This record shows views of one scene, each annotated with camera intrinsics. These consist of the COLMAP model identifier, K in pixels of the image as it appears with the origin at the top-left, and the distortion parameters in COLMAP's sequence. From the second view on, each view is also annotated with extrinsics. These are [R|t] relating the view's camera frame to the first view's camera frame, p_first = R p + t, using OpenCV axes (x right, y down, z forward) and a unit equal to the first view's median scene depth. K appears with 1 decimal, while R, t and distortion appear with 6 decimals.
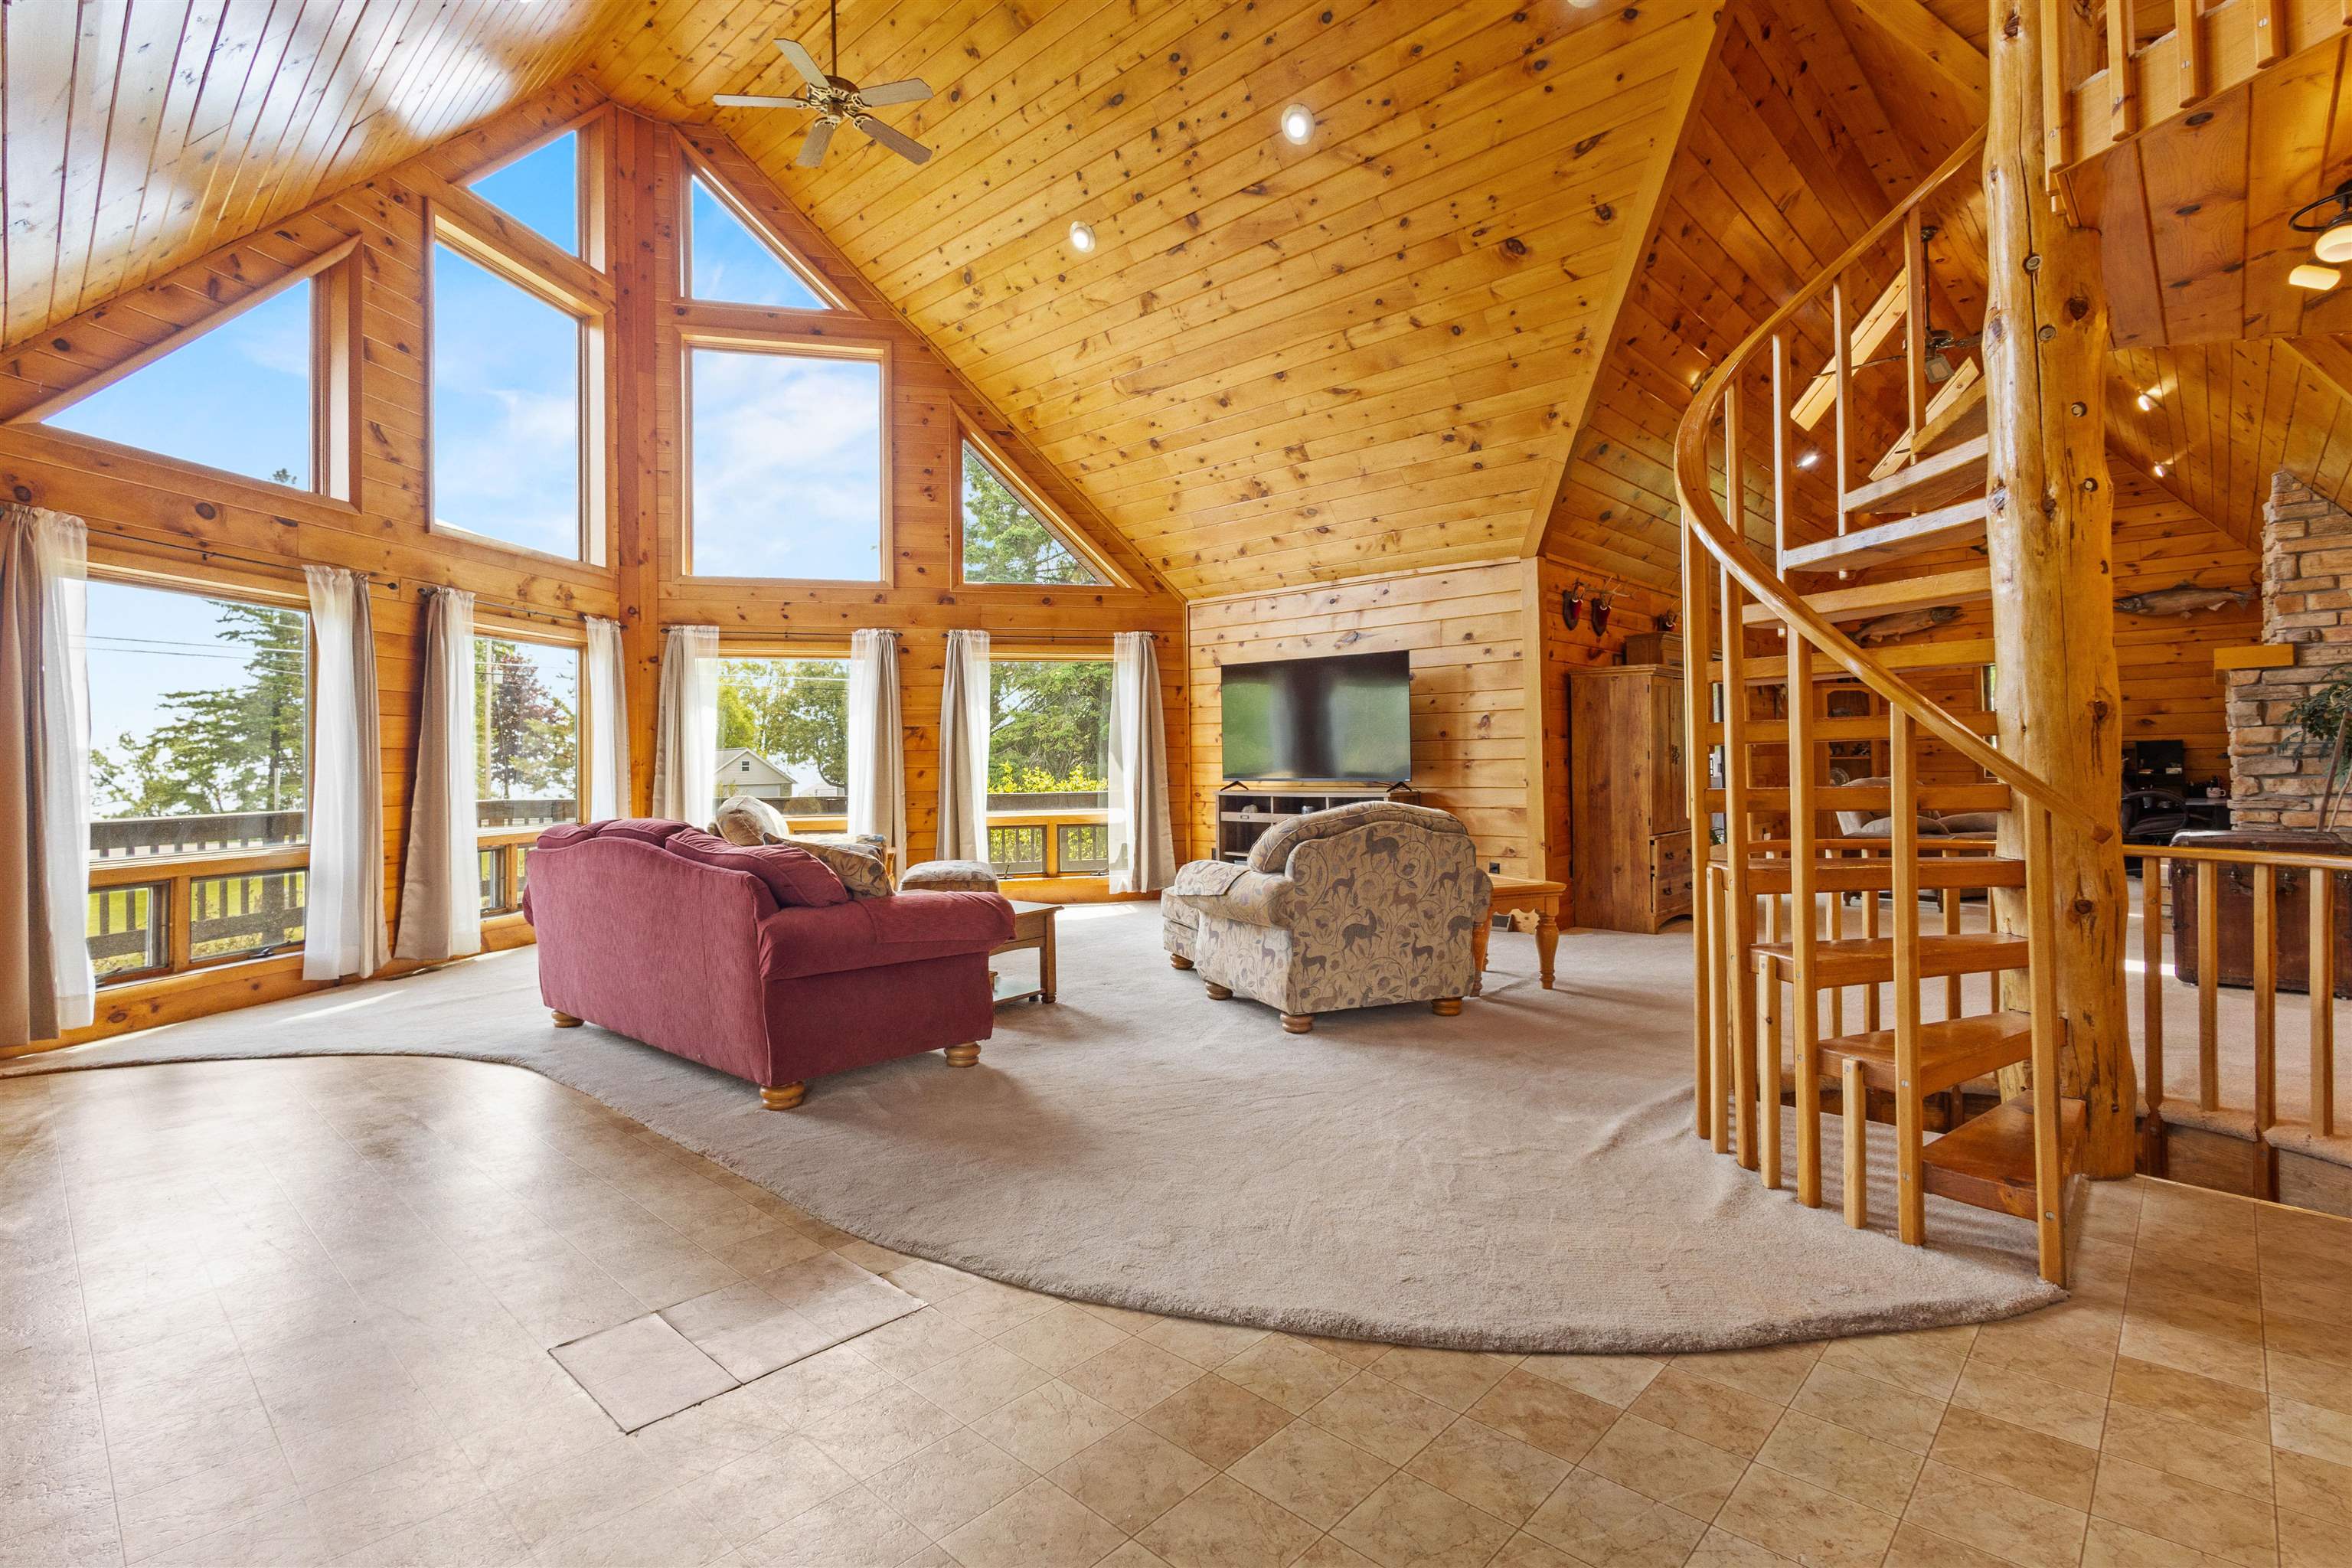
lens RADIAL K [[1087.6, 0, 1180.1], [0, 1087.6, 739.0], [0, 0, 1]] dist [0.014008, -0.005709]
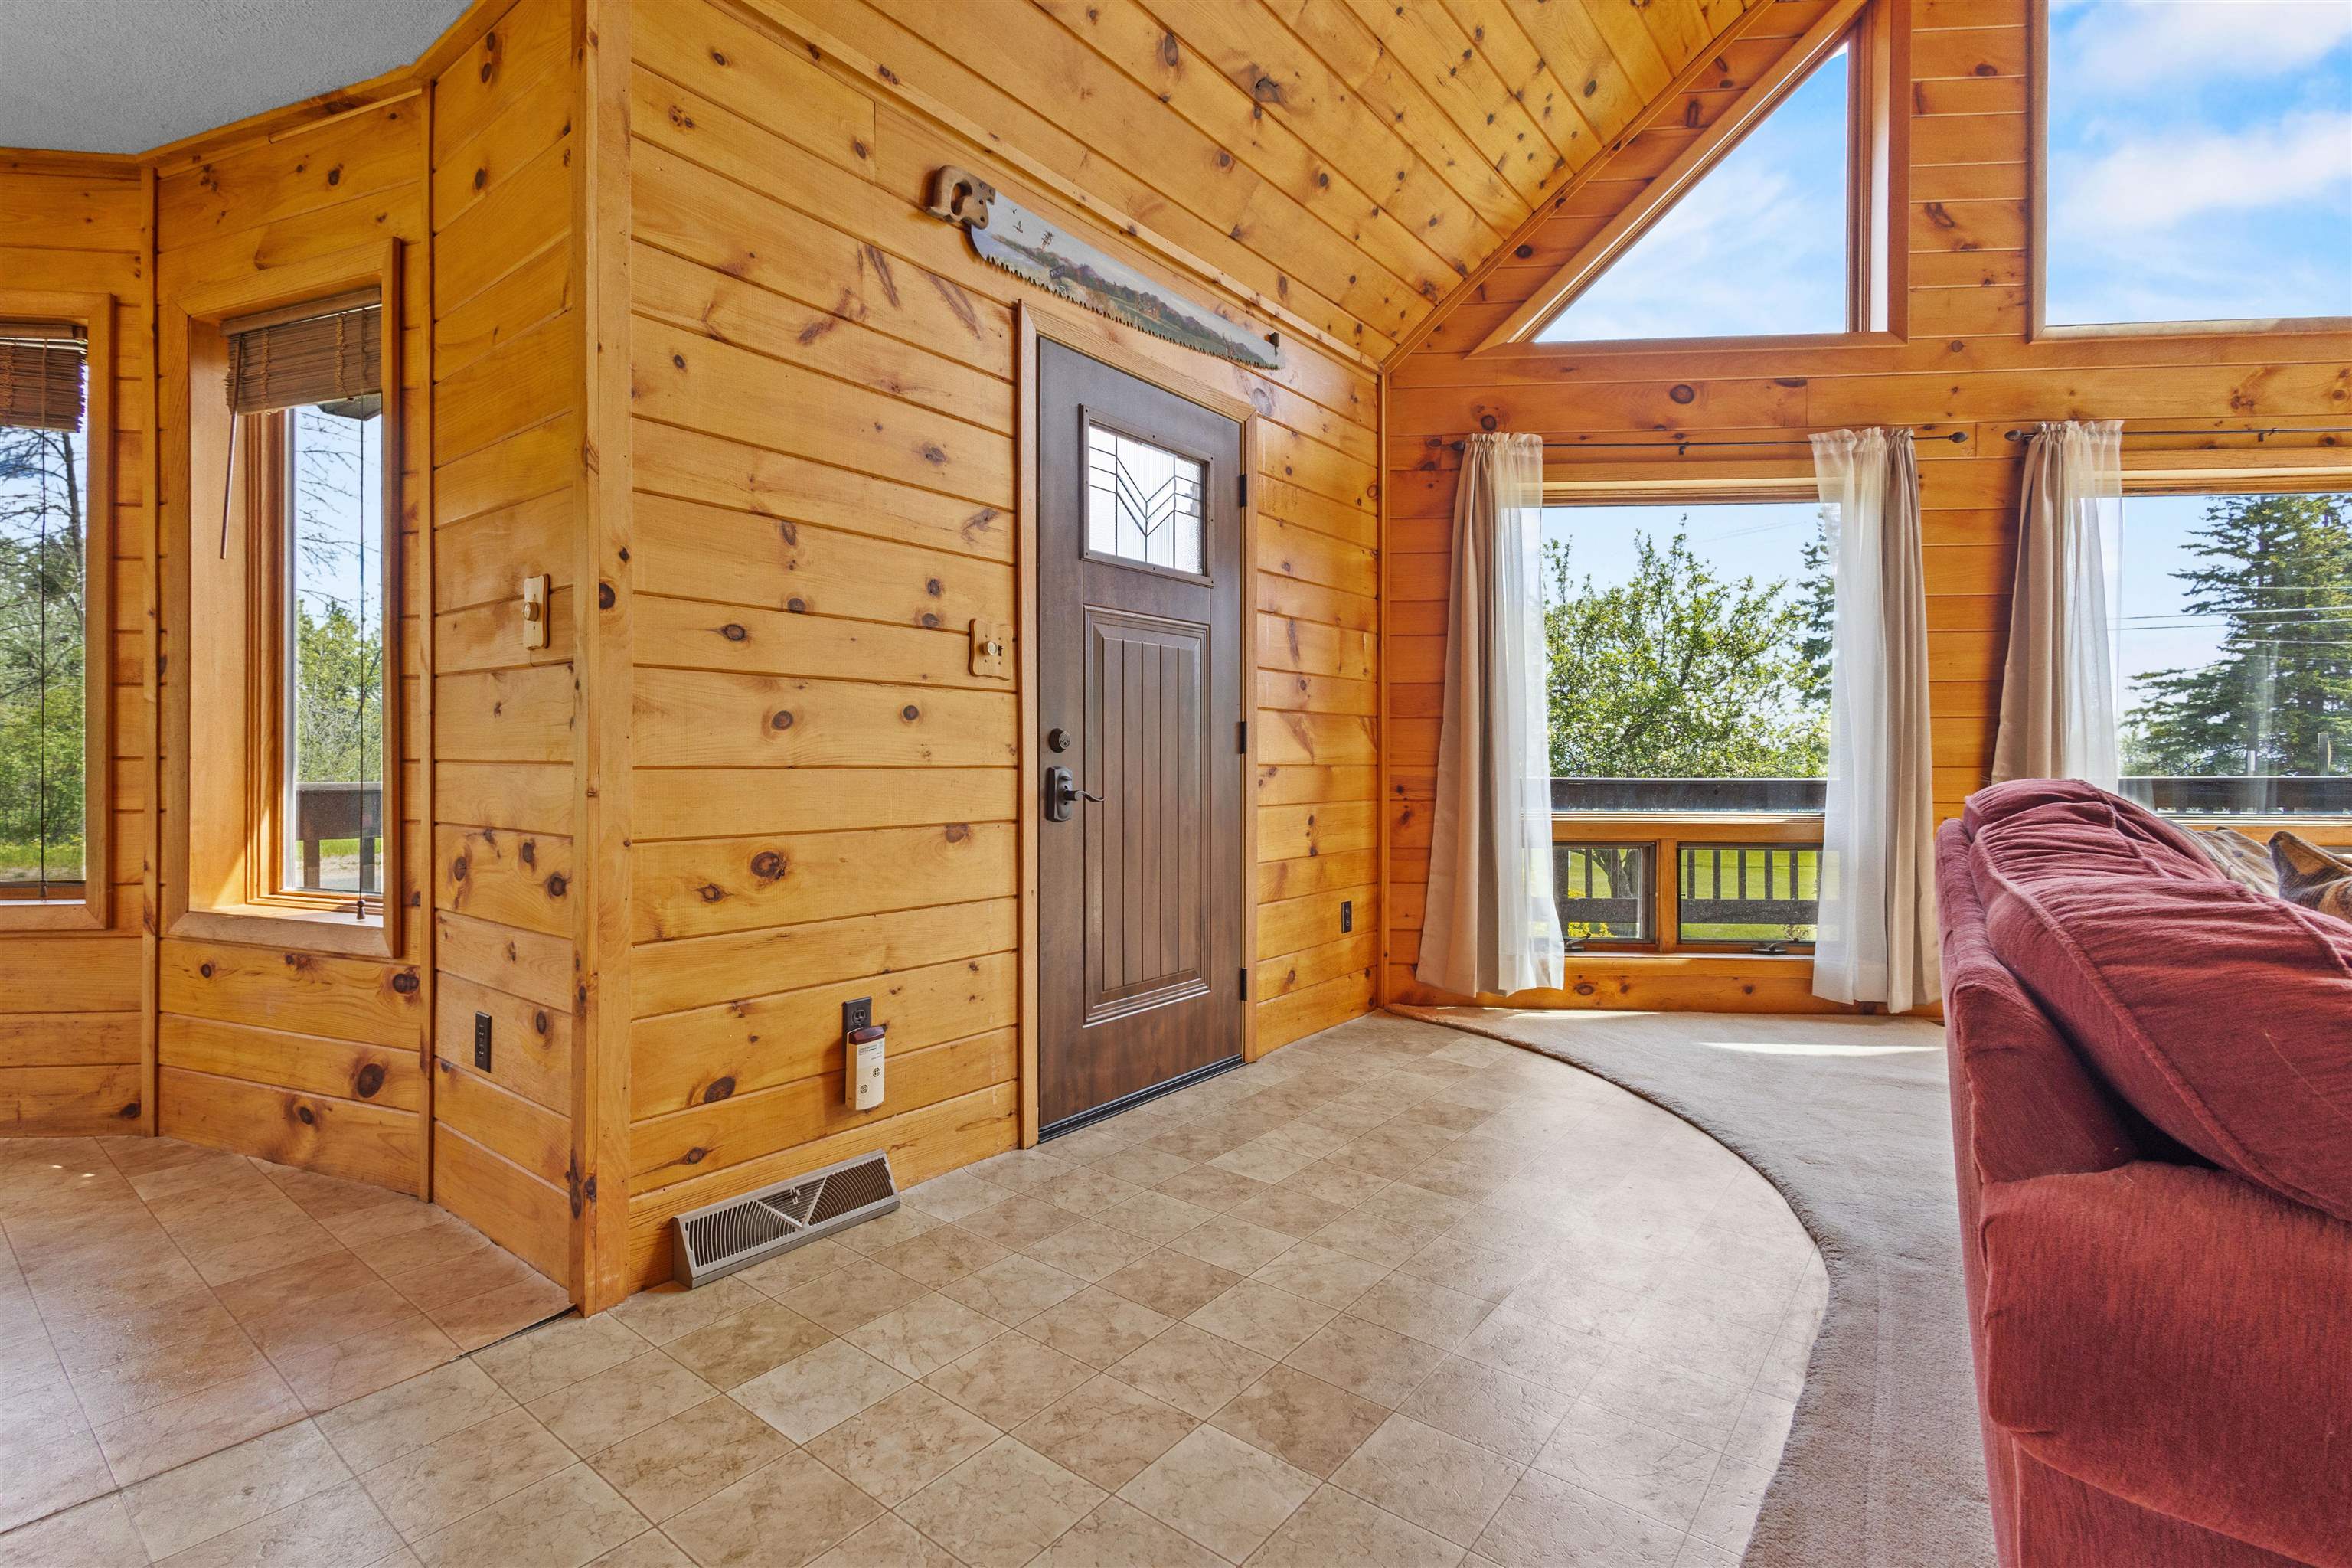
lens RADIAL K [[1087.6, 0, 1166.6], [0, 1087.6, 762.6], [0, 0, 1]] dist [0.014008, -0.005709]
pose [[0.081159, 0.013937, -0.996604, -0.088252], [0.019176, 0.999695, 0.015542, 0.037455], [0.996517, -0.020372, 0.080867, 0.446361]]
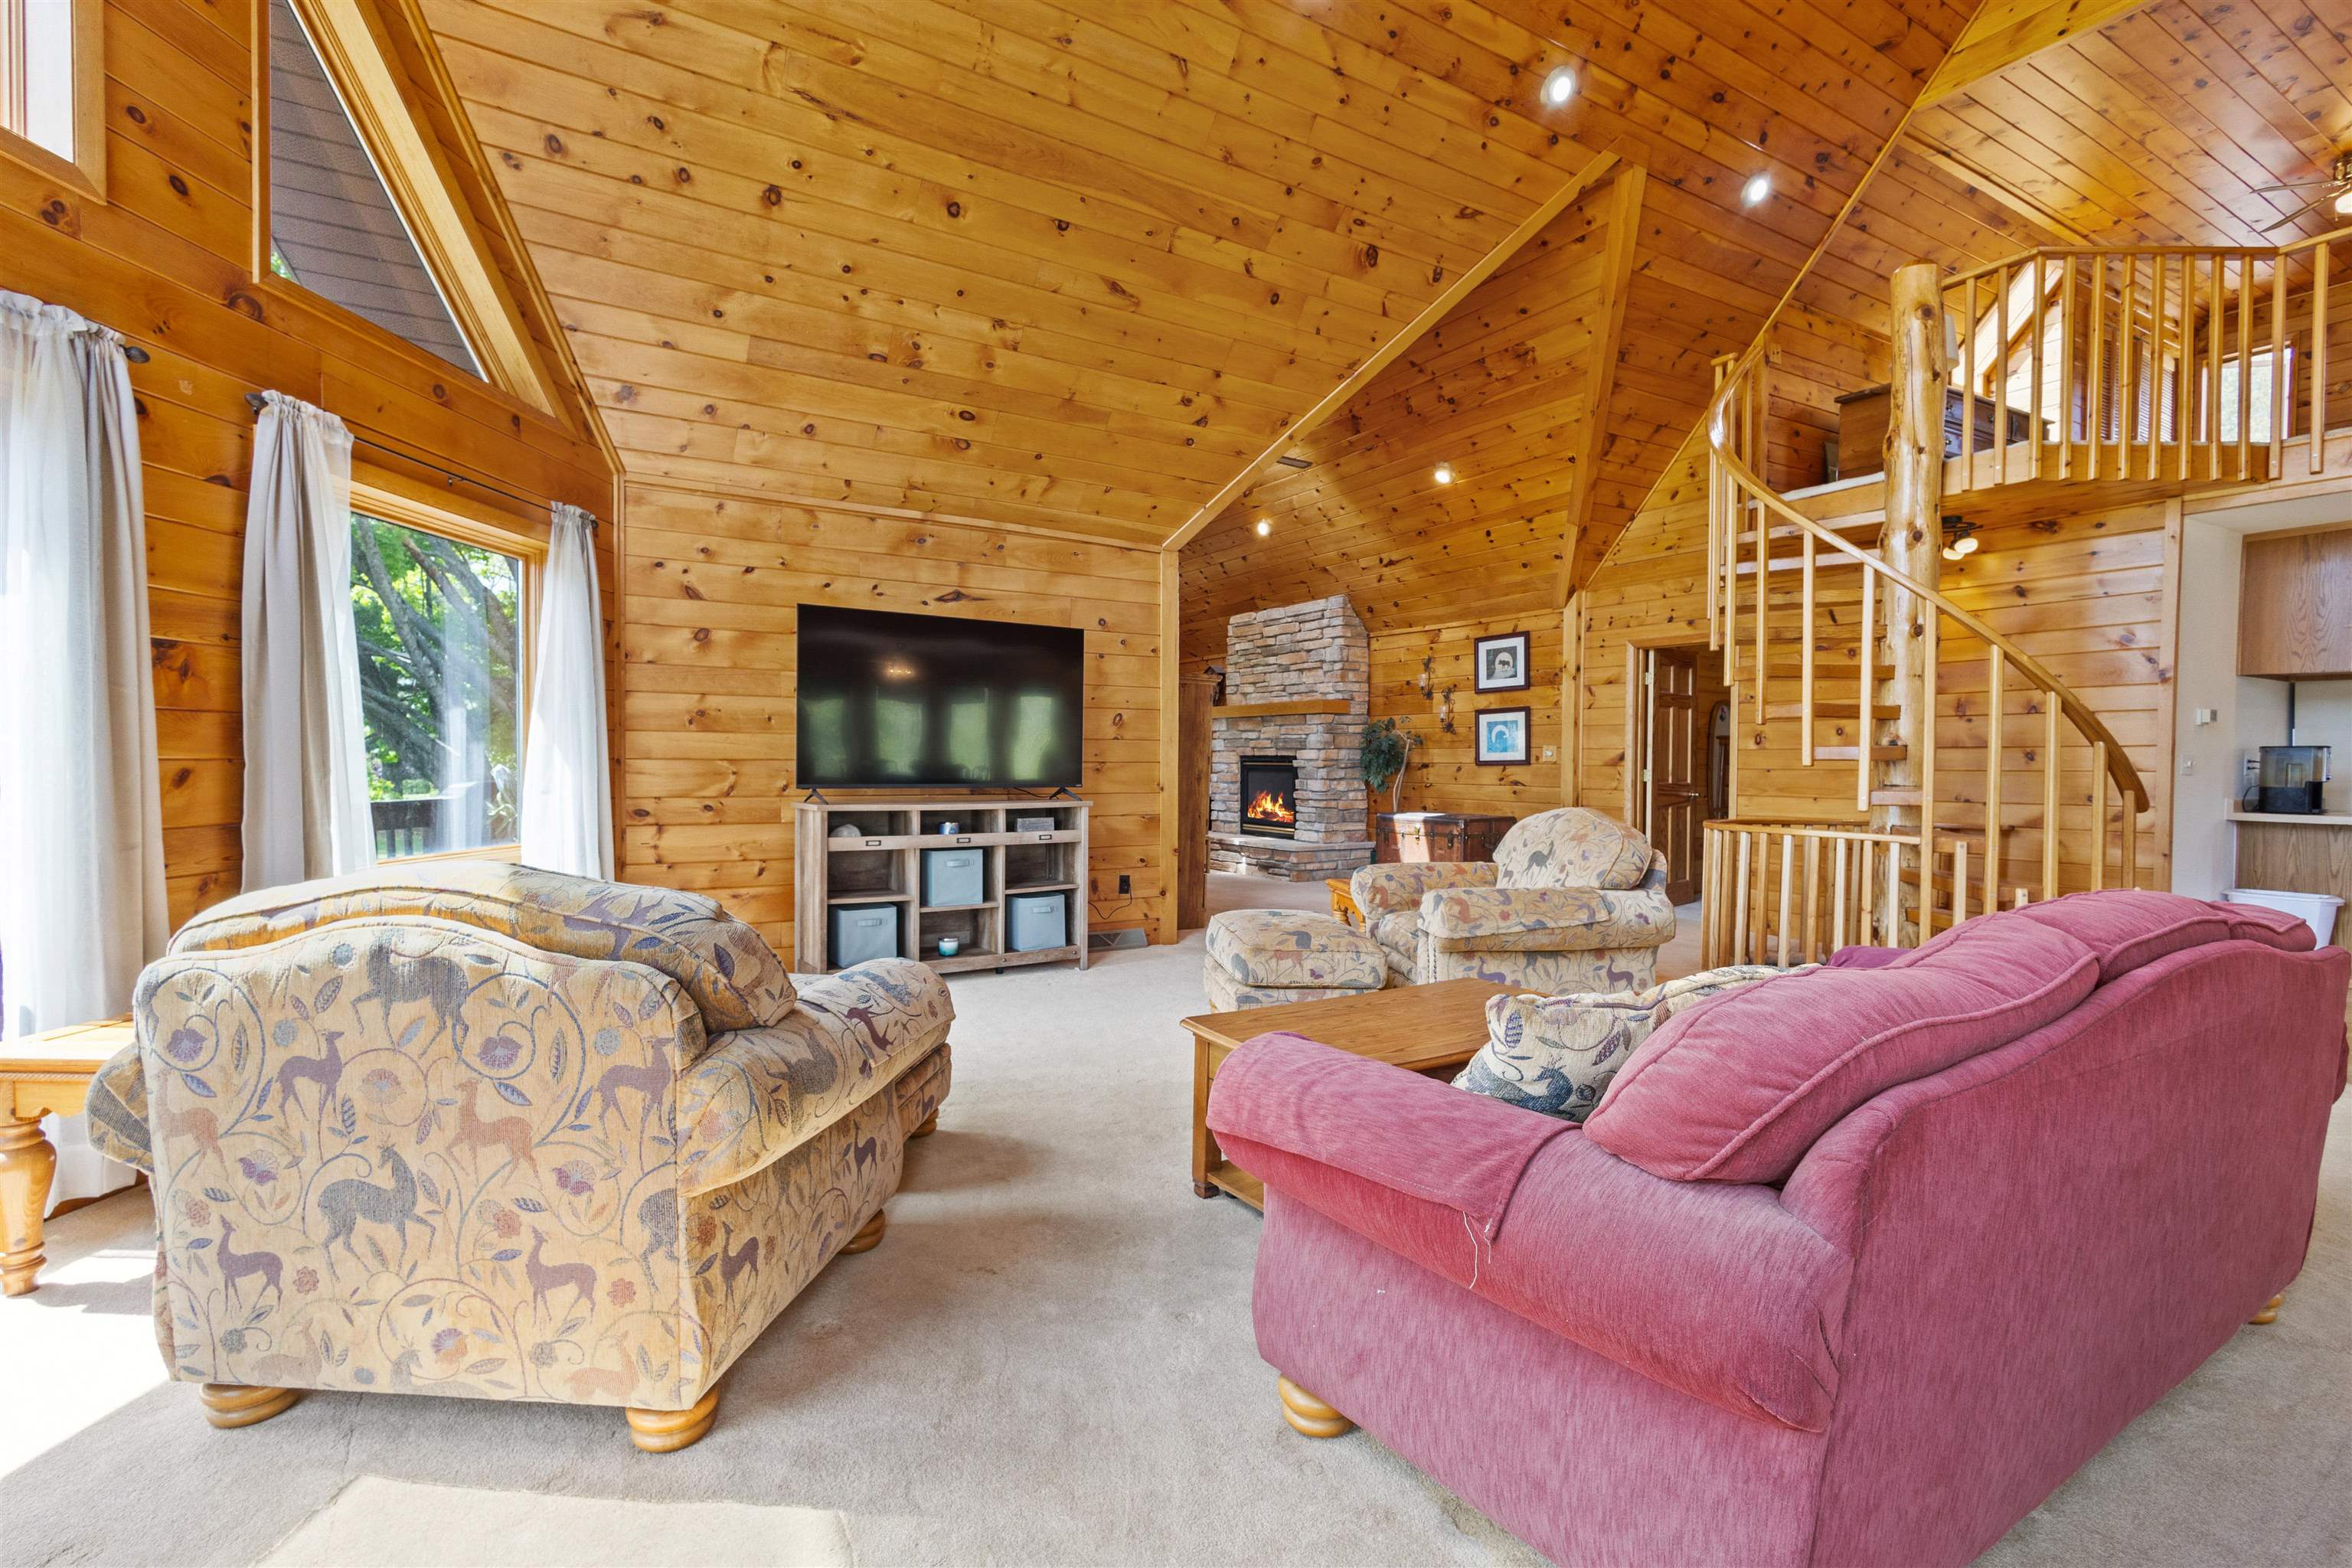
lens RADIAL K [[1087.6, 0, 1193.0], [0, 1087.6, 787.4], [0, 0, 1]] dist [0.014008, -0.005709]
pose [[0.275661, -0.005829, 0.961237, -0.669220], [-0.031841, 0.999377, 0.015192, 0.027069], [-0.960727, -0.034795, 0.275304, 0.816826]]
